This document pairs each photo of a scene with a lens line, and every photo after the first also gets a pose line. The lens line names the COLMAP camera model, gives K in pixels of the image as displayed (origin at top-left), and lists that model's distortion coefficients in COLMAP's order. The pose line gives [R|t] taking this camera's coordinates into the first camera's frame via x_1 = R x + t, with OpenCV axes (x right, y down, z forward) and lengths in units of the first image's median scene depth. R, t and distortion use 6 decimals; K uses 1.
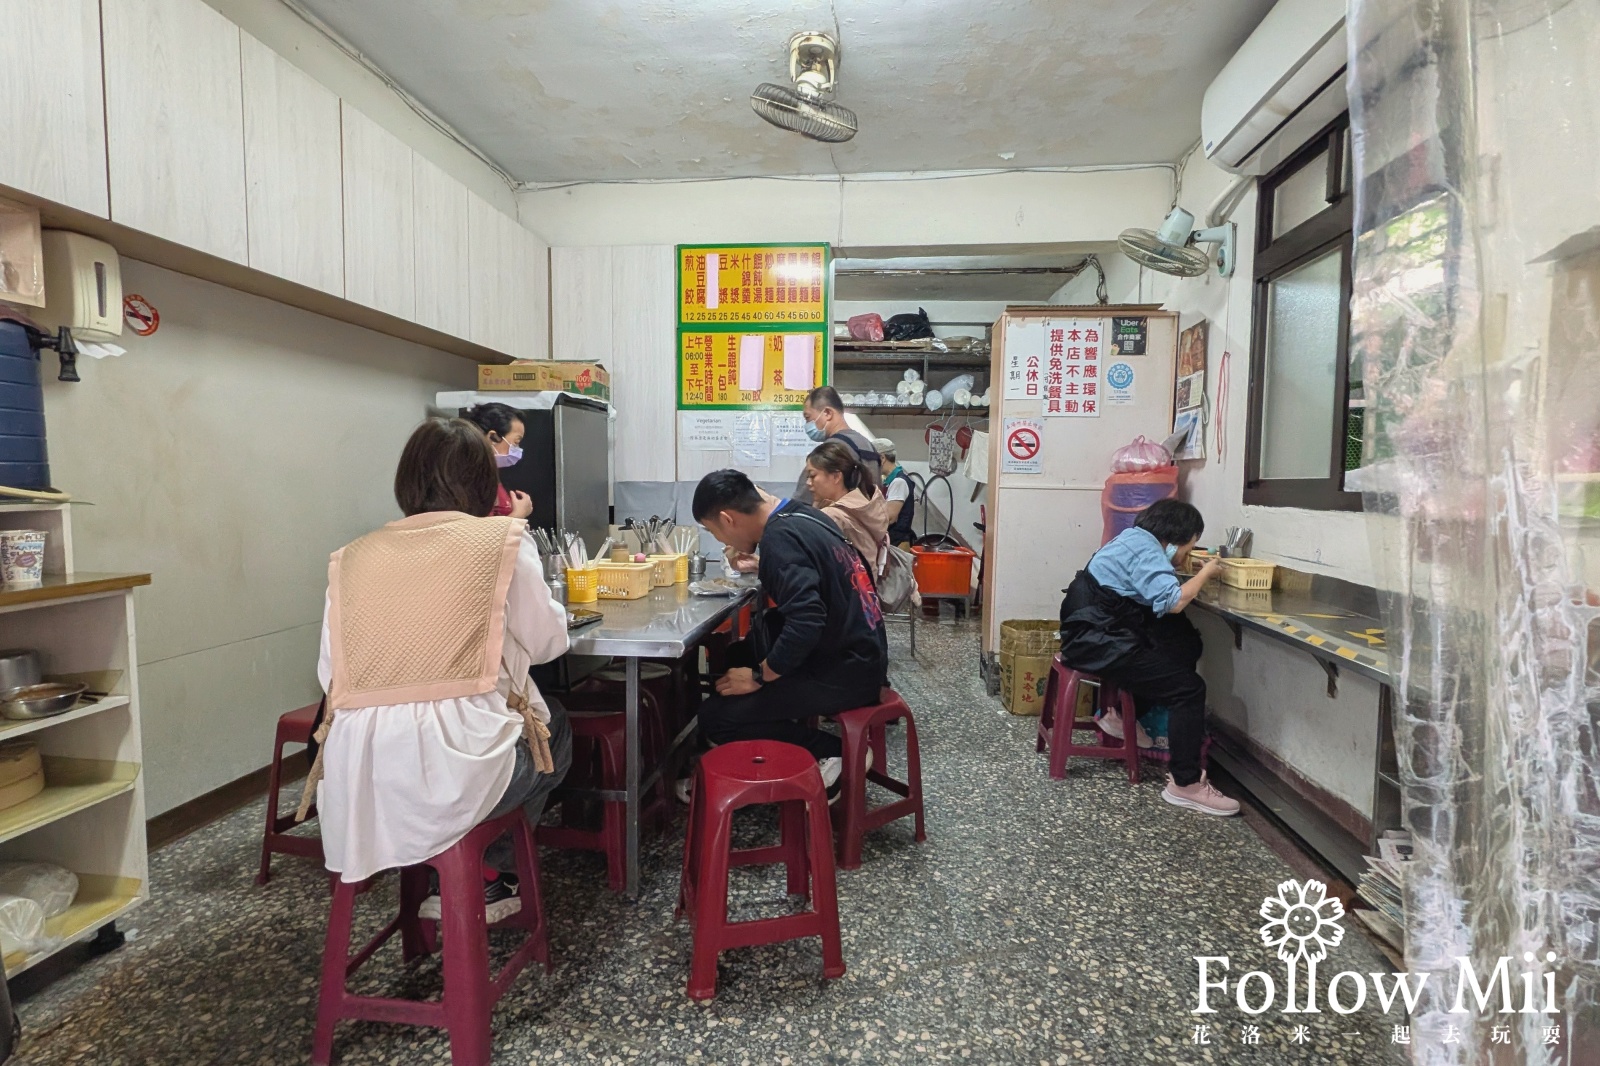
lens RADIAL K [[737.3, 0, 809.2], [0, 737.3, 520.0], [0, 0, 1]] dist [-0.000371, -0.000585]
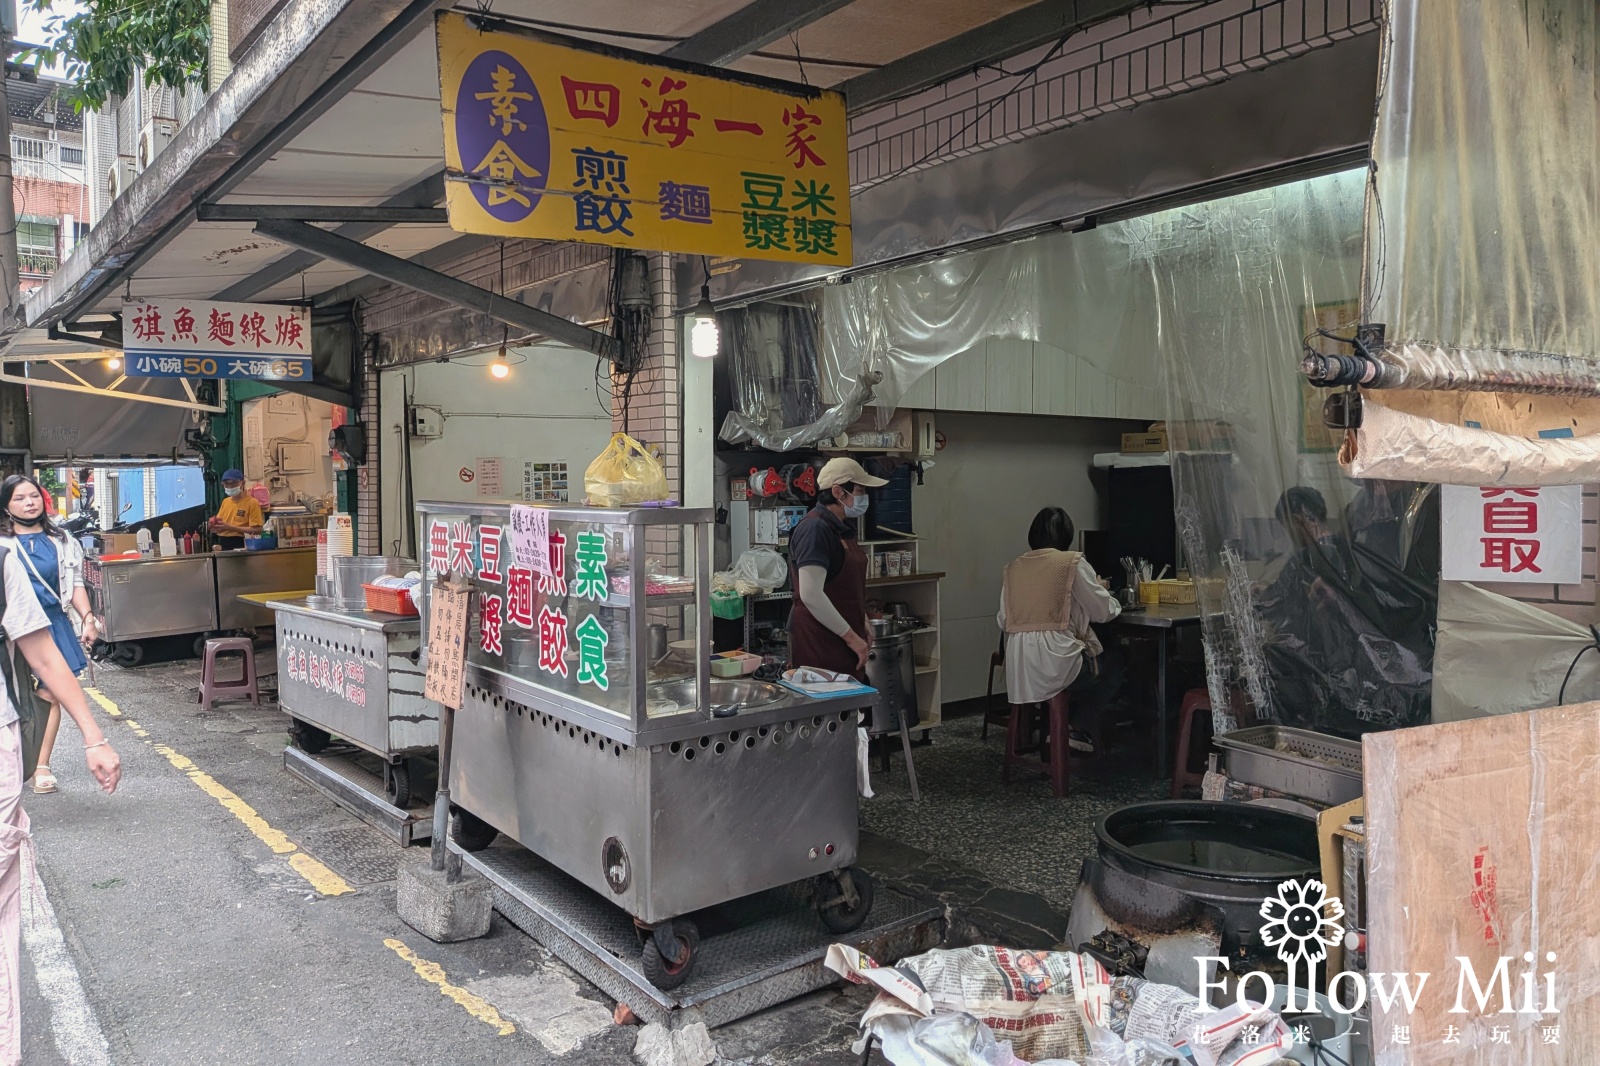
lens RADIAL K [[1137.9, 0, 800.0], [0, 1137.9, 533.0], [0, 0, 1]] dist [-0.000890, 0.000011]
pose [[0.700452, 0.018720, -0.713454, 0.566836], [-0.025949, 0.999663, 0.000754, -0.016076], [0.713228, 0.017985, 0.700701, -0.786915]]
